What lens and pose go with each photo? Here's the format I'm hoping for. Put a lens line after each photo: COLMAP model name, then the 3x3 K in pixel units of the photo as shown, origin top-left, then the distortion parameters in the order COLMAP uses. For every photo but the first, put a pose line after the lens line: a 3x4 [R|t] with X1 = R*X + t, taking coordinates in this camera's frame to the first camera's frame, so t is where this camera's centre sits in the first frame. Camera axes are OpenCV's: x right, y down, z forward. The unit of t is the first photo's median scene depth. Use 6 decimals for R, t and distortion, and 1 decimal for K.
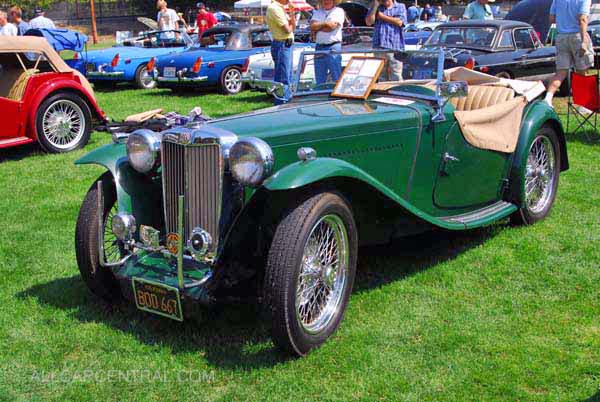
lens RADIAL K [[797.1, 0, 300.0], [0, 797.1, 201.0], [0, 0, 1]] dist [-0.140555, 0.031148]
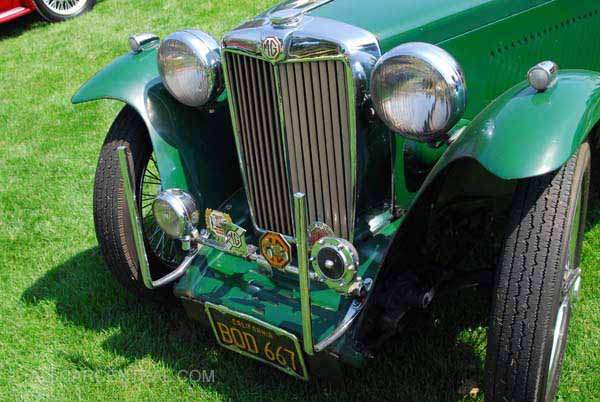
lens RADIAL K [[751.8, 0, 300.0], [0, 751.8, 201.0], [0, 0, 1]] dist [-0.170705, 0.008030]
pose [[0.993998, -0.101724, -0.040255, -0.112184], [0.108589, 0.962117, 0.250077, -0.097966], [0.013291, -0.252947, 0.967389, 0.487122]]
